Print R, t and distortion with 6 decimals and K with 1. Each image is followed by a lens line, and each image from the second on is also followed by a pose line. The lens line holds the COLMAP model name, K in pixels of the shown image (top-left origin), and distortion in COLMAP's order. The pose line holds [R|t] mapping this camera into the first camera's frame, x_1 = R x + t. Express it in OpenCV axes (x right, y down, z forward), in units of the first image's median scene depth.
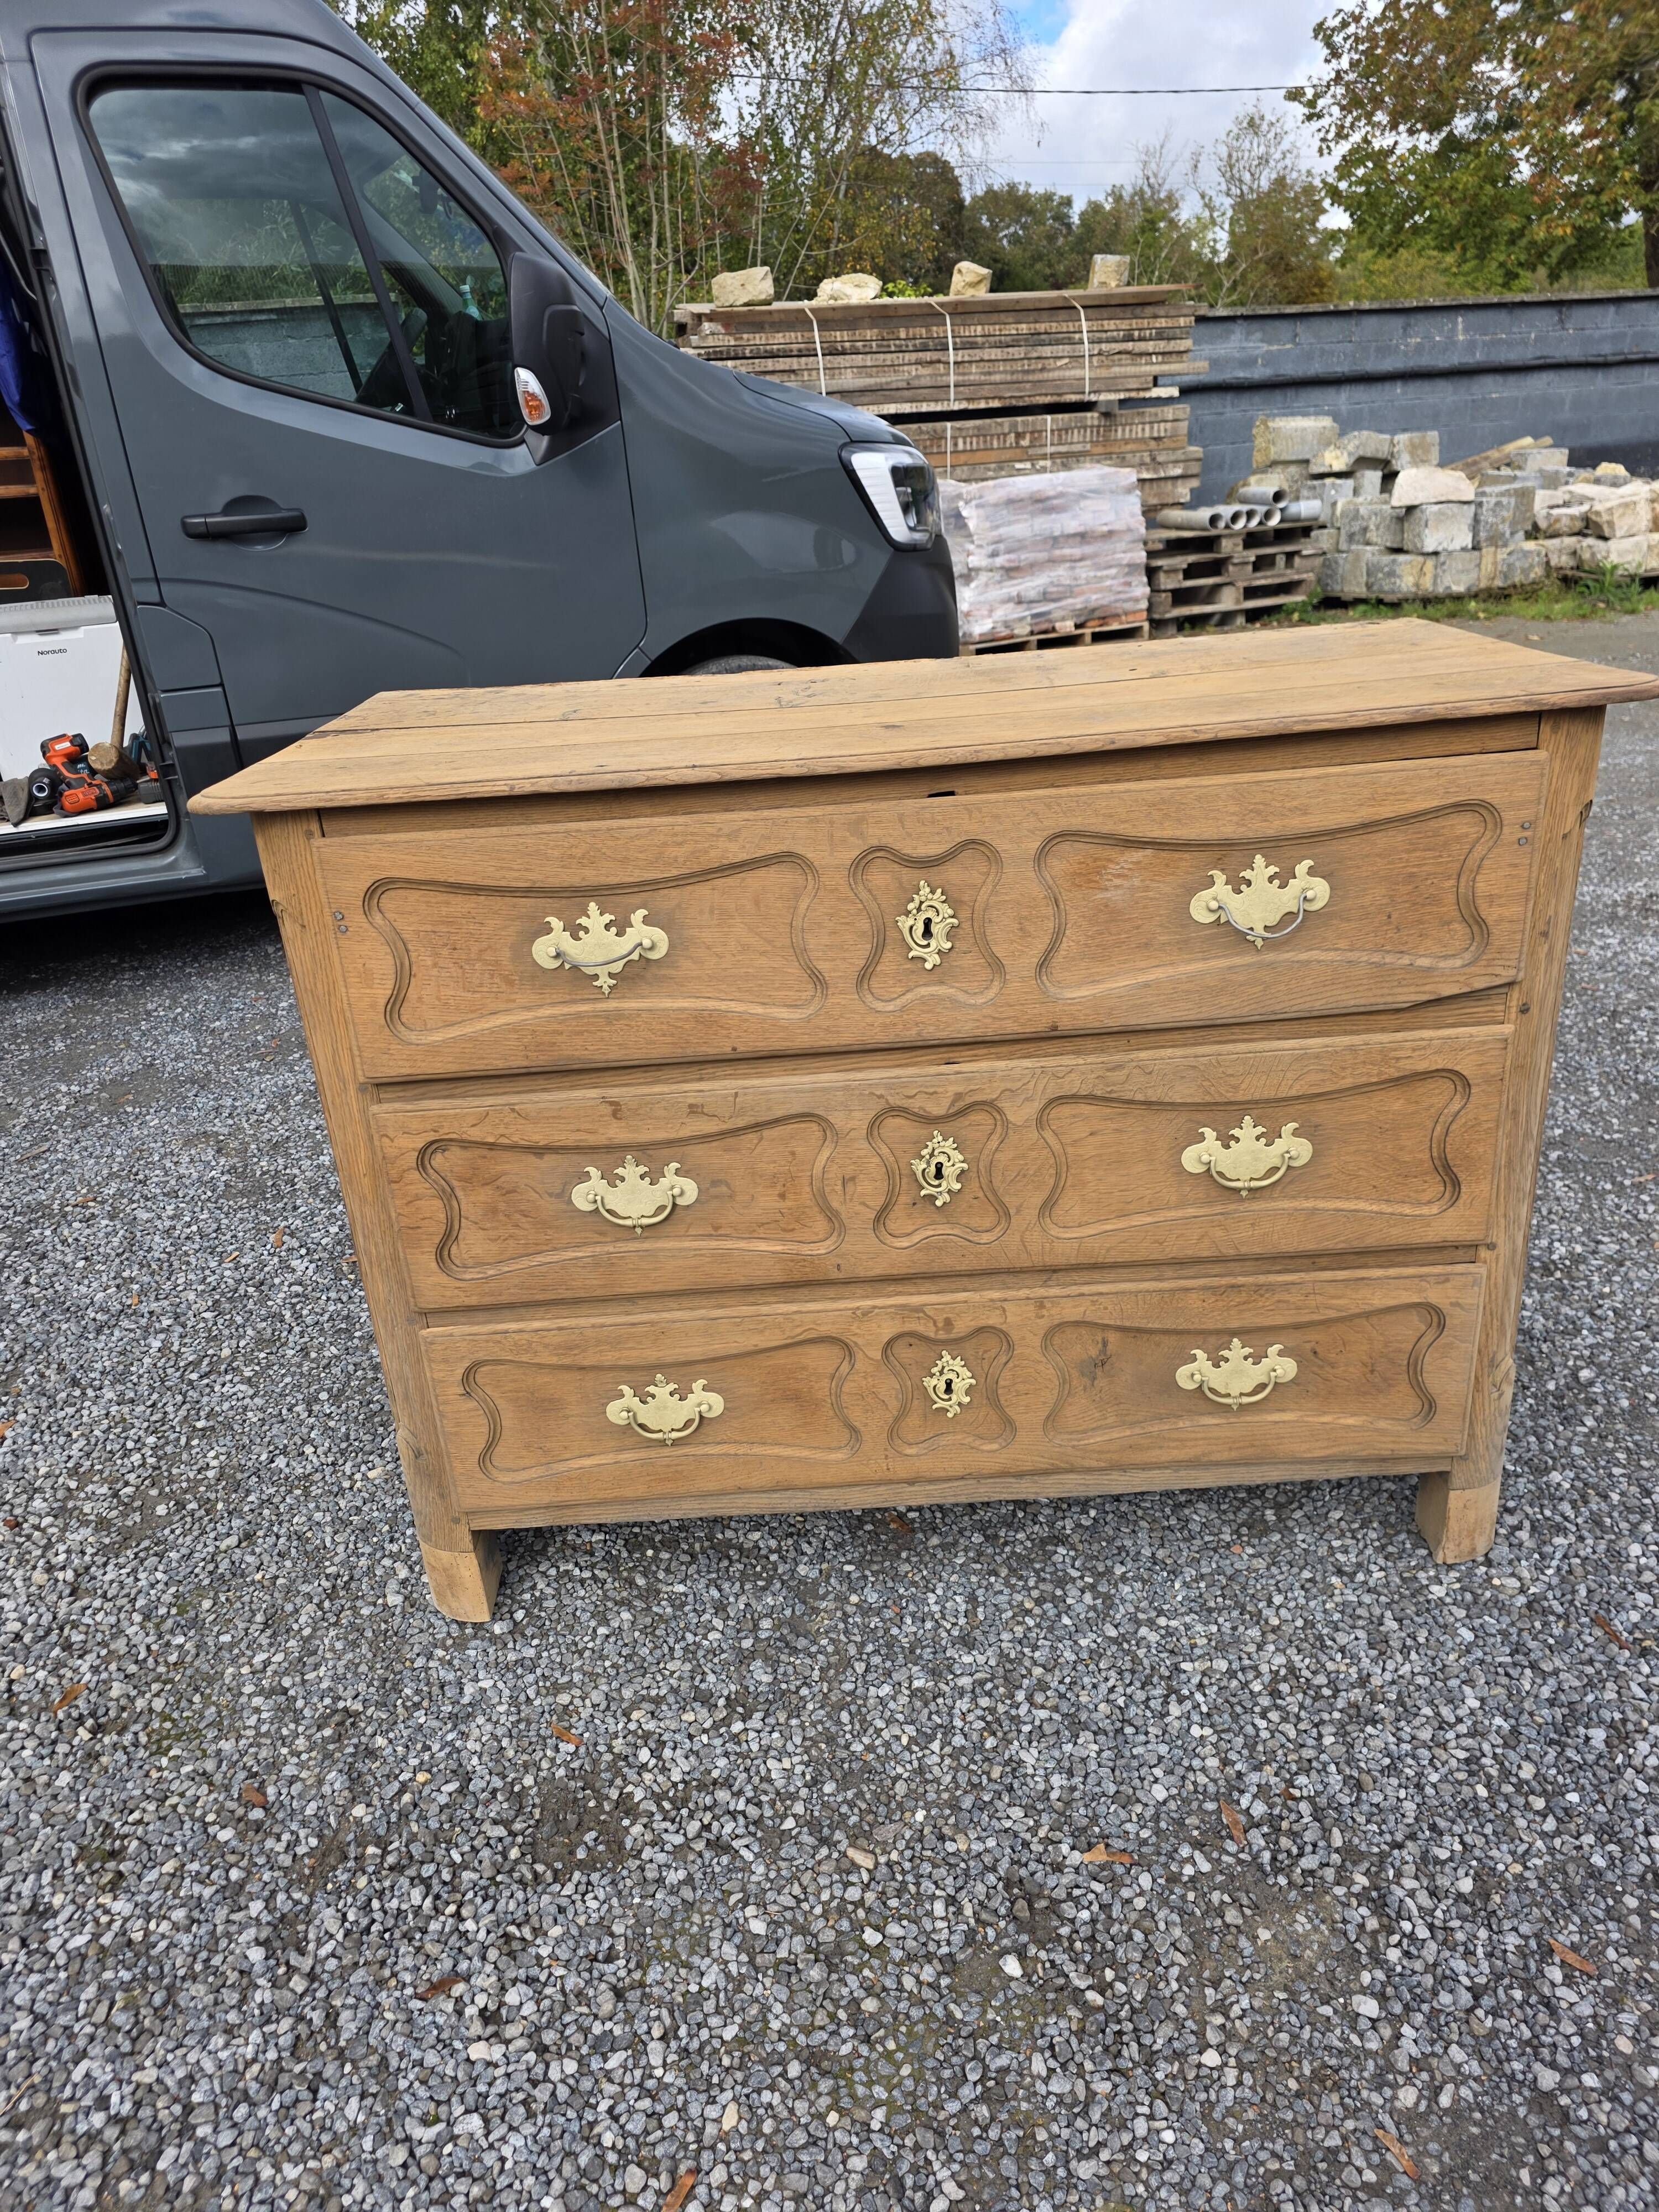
lens RADIAL K [[1494.3, 0, 852.2], [0, 1494.3, 1107.9], [0, 0, 1]] dist [0.045388, -0.032944]
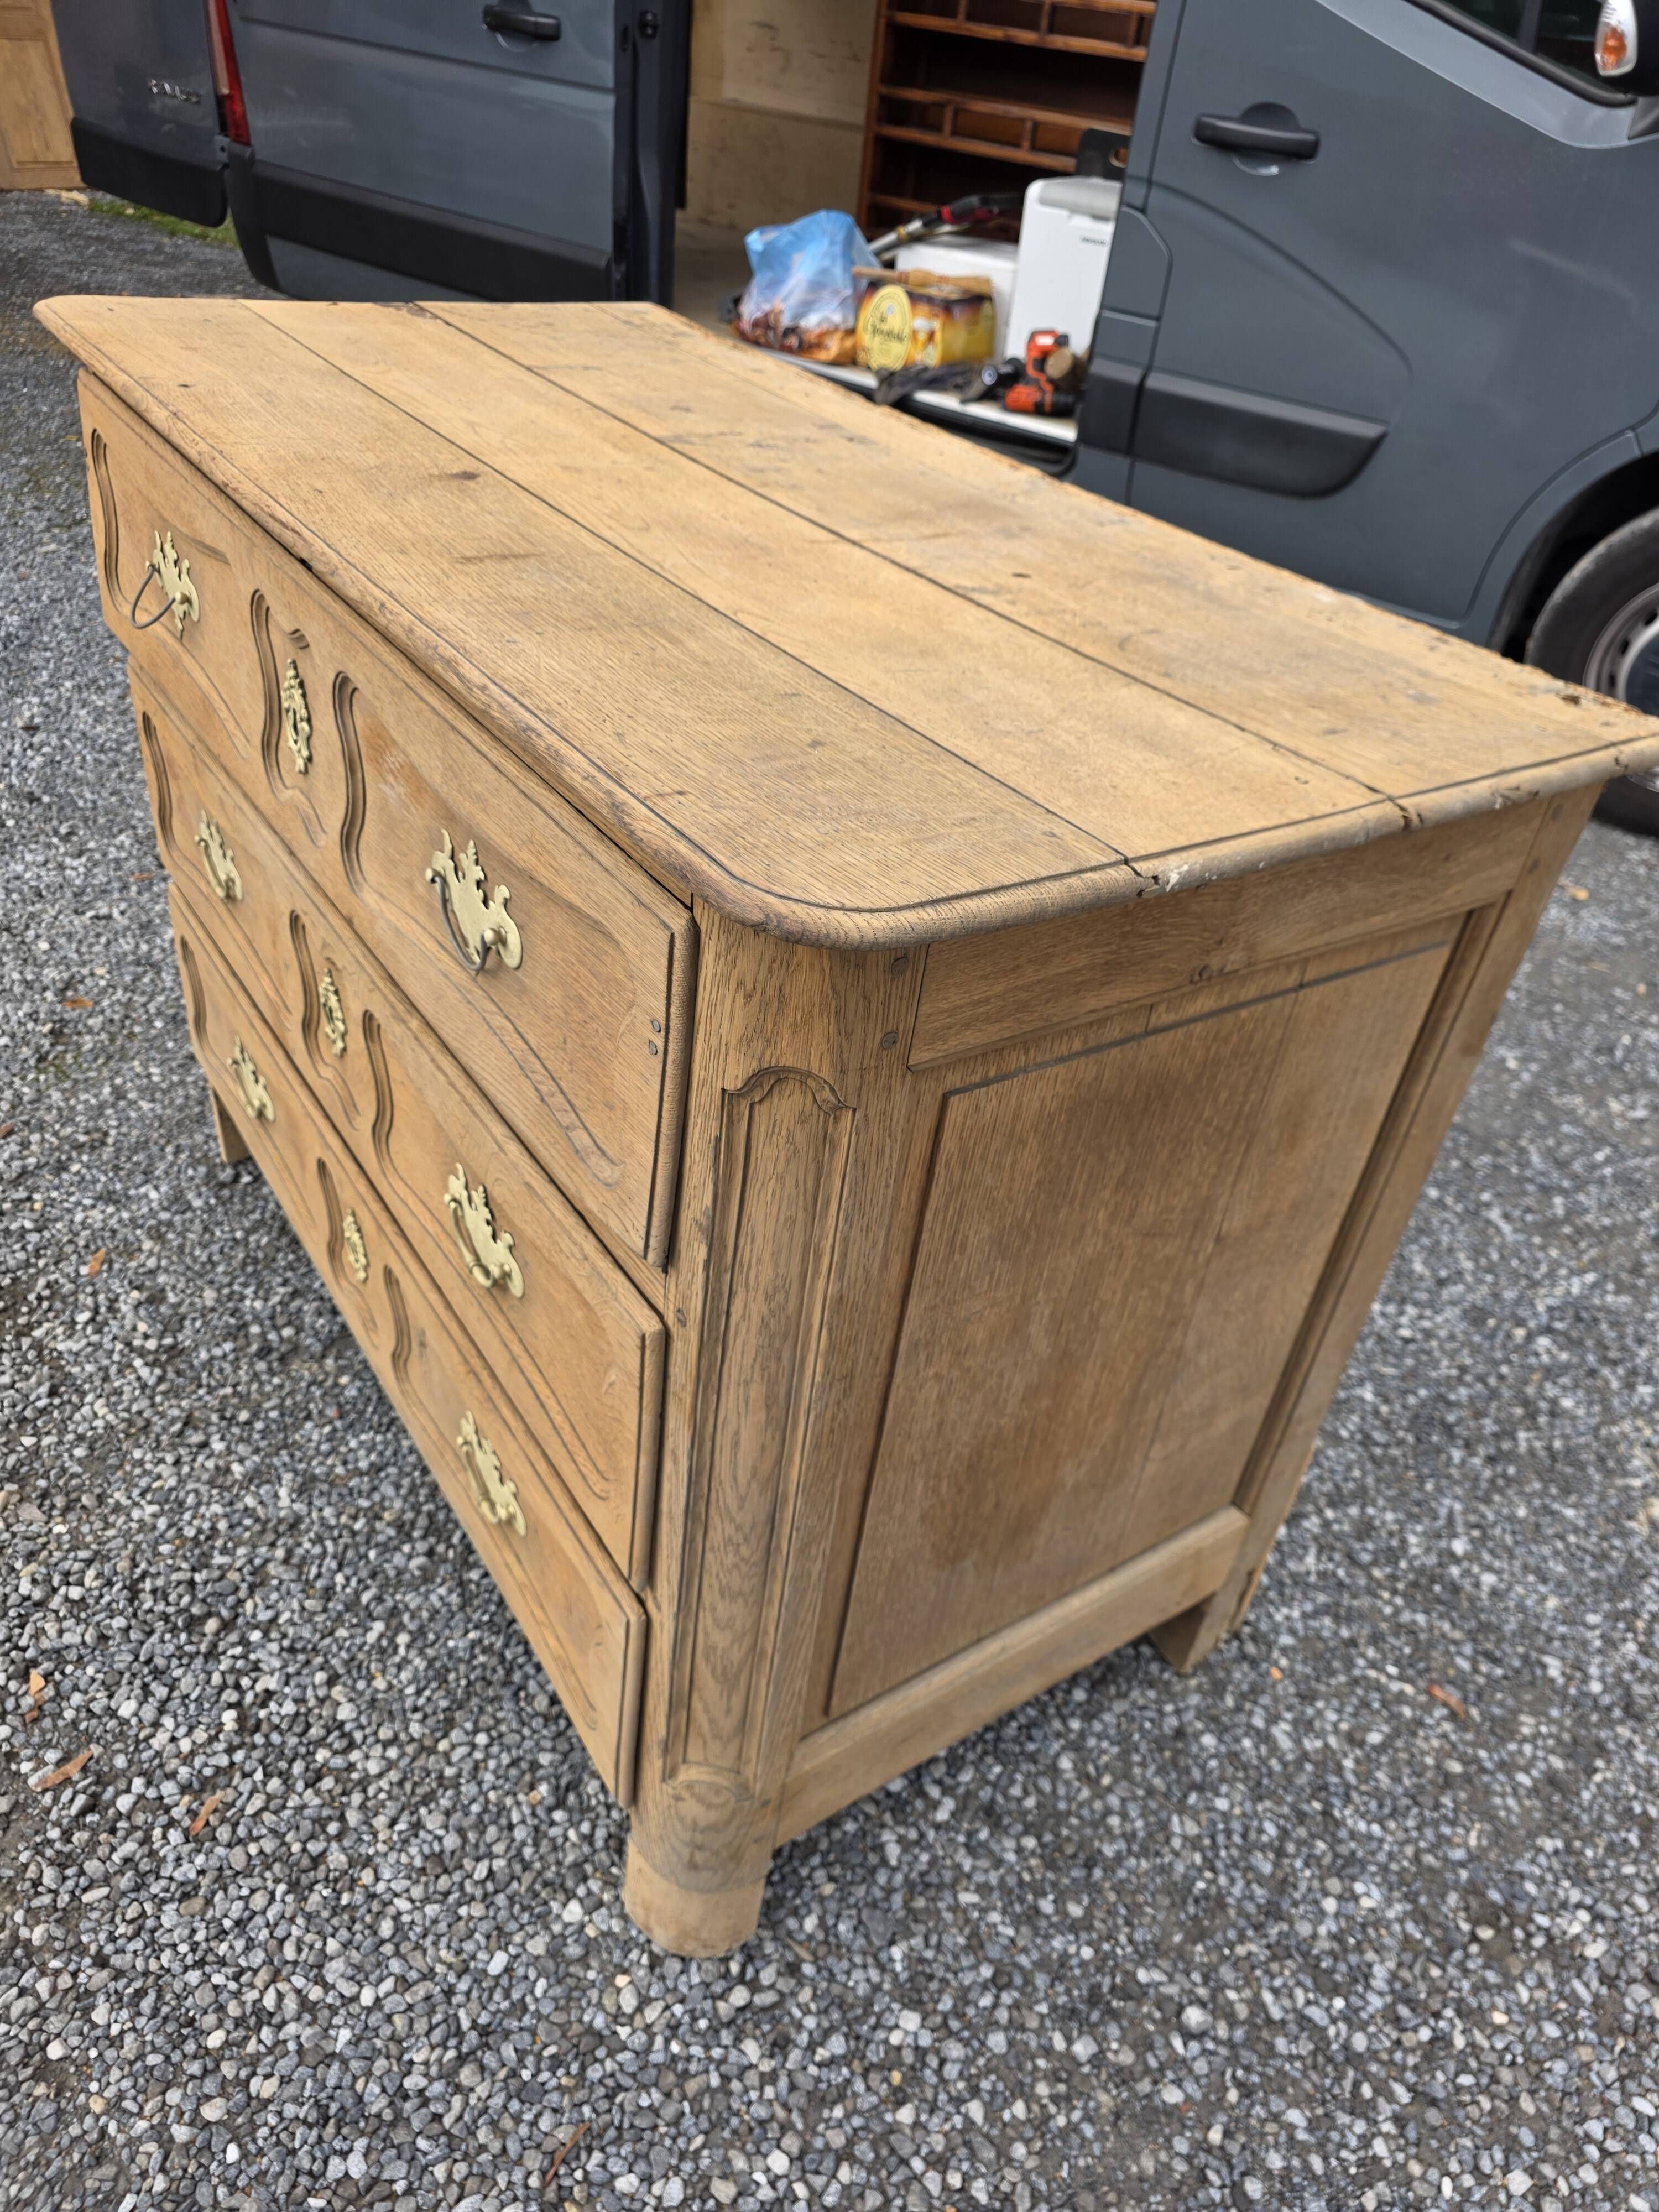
lens RADIAL K [[1518.5, 0, 867.3], [0, 1518.5, 1128.5], [0, 0, 1]] dist [0.017576, -0.012533]
pose [[0.547722, 0.593773, -0.589435, 0.779343], [-0.467285, 0.801491, 0.373172, -0.372005], [0.694006, 0.071039, 0.716455, 0.631065]]
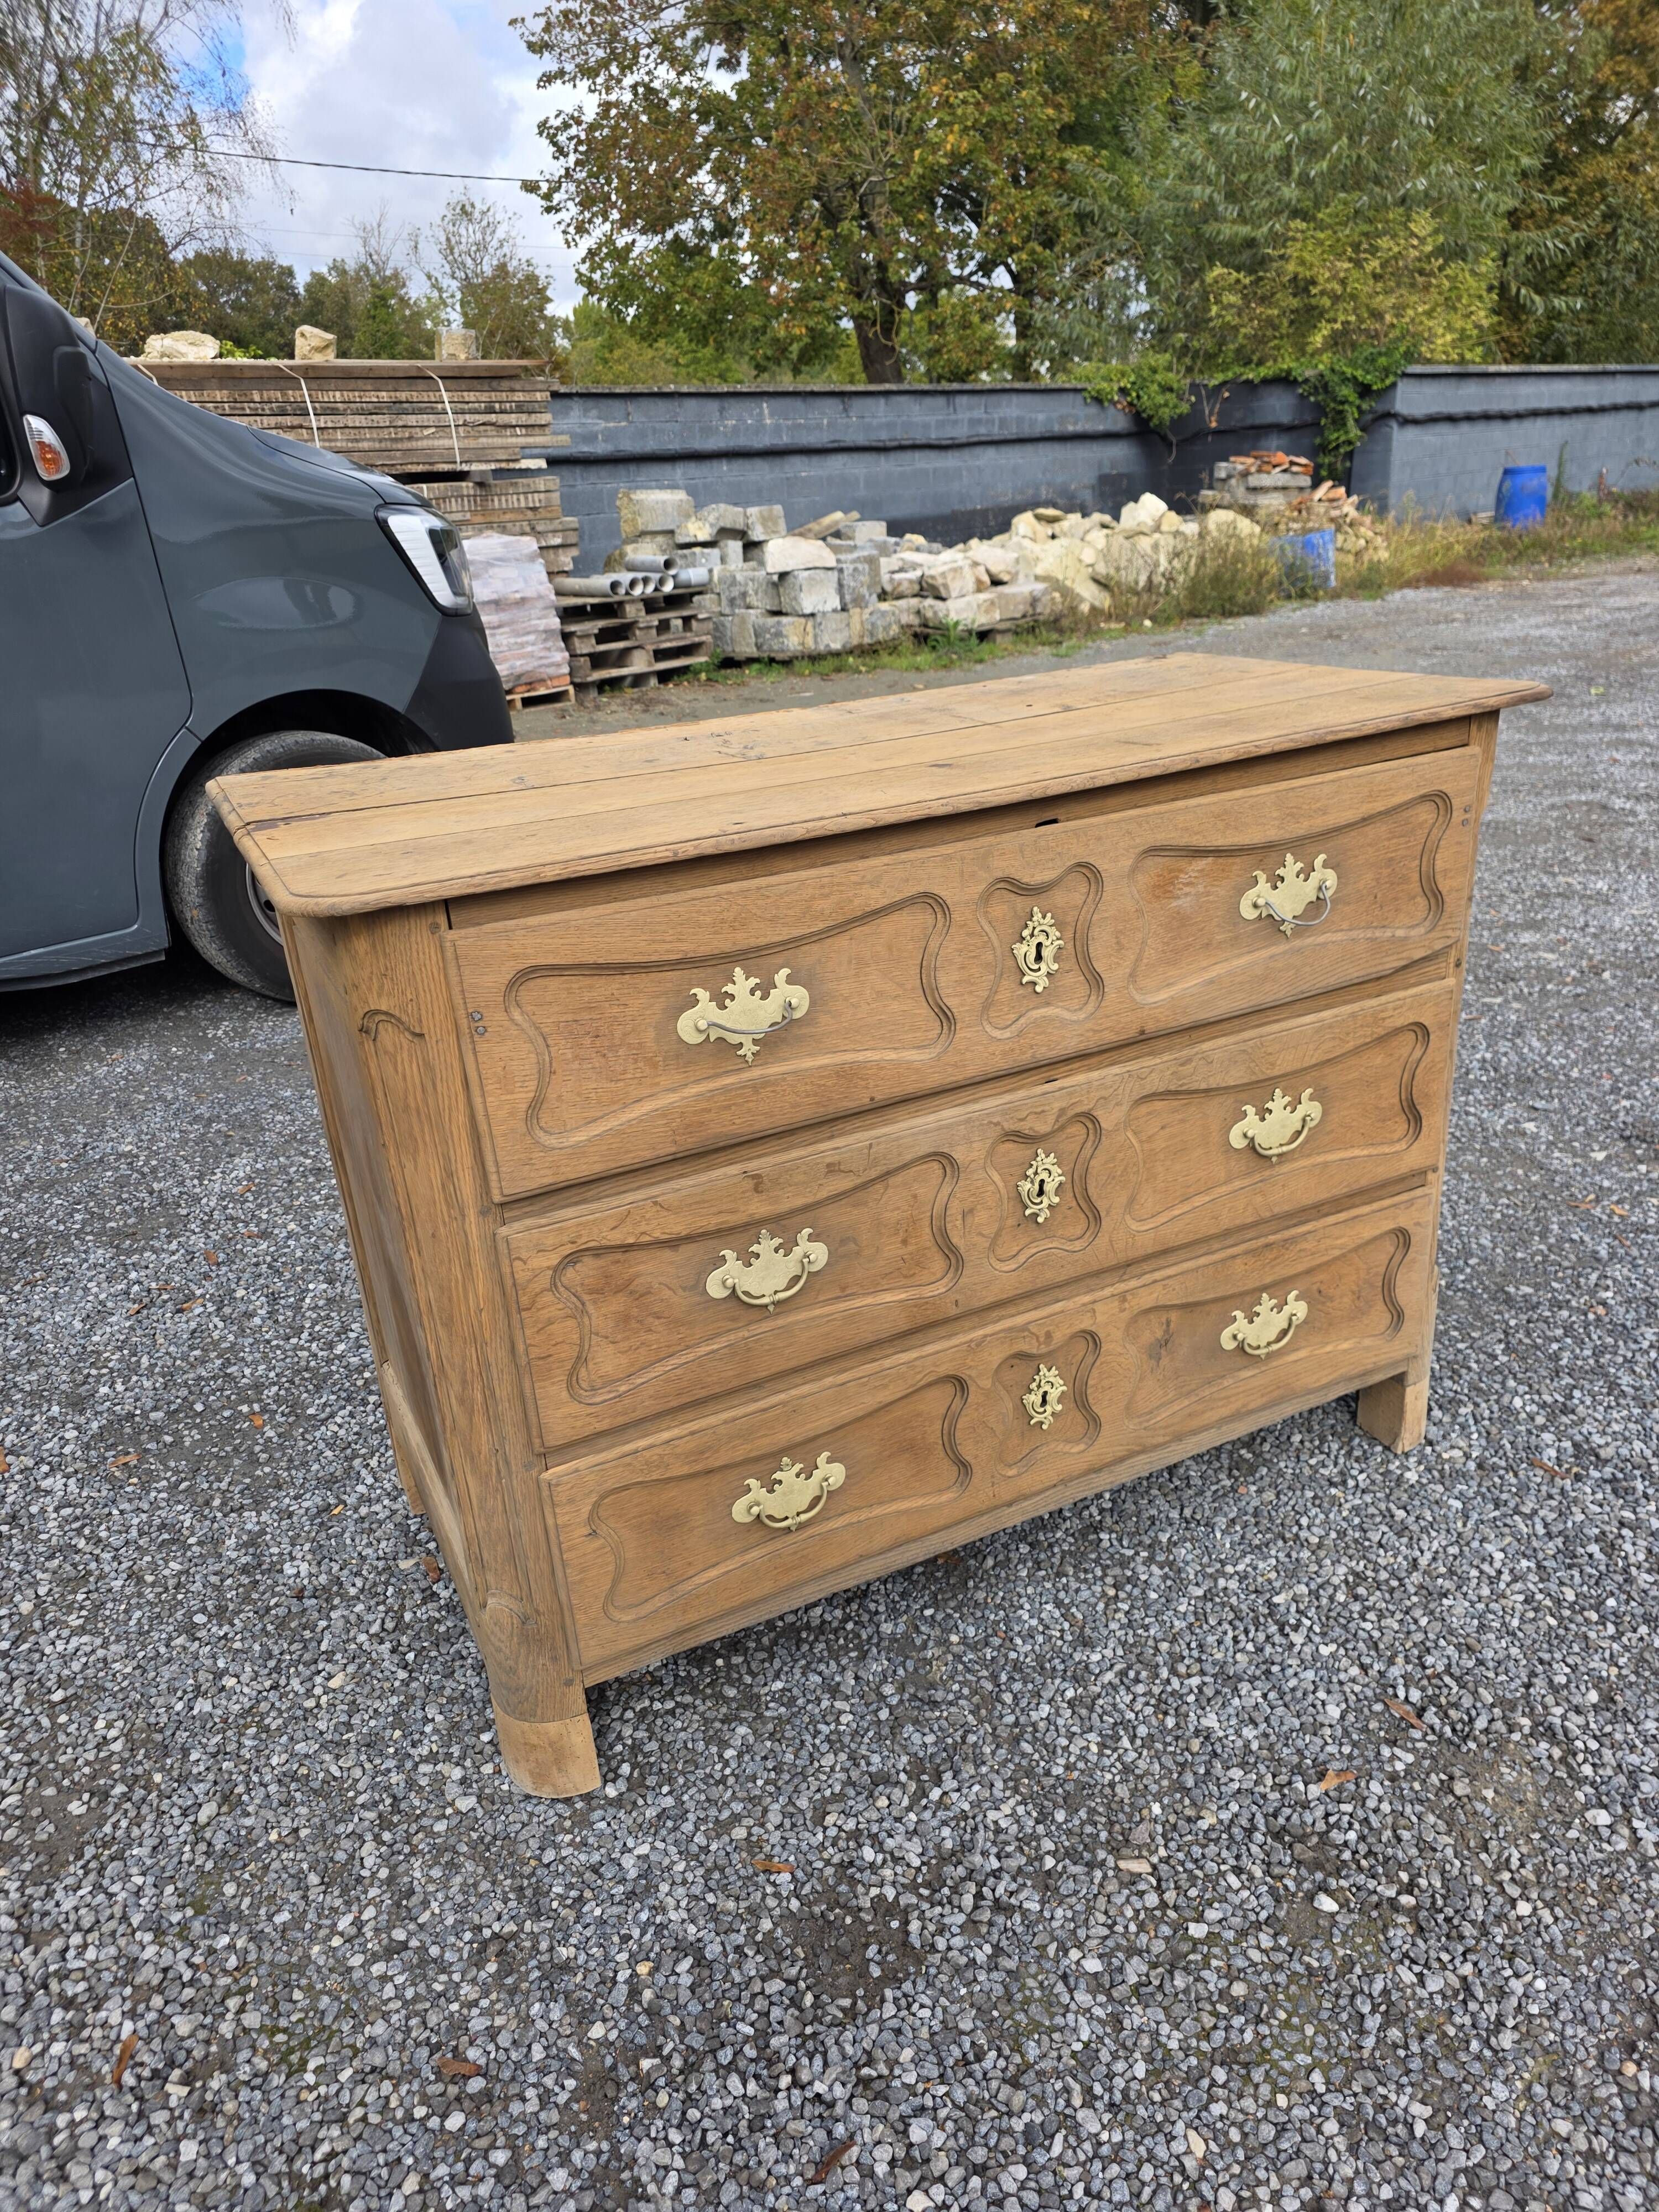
lens RADIAL K [[1490.8, 0, 853.8], [0, 1490.8, 1111.7], [0, 0, 1]] dist [0.046281, -0.035032]
pose [[0.902089, -0.158939, 0.401214, -0.478109], [0.174213, 0.984707, -0.001614, -0.031462], [-0.394822, 0.071353, 0.915983, 0.109885]]
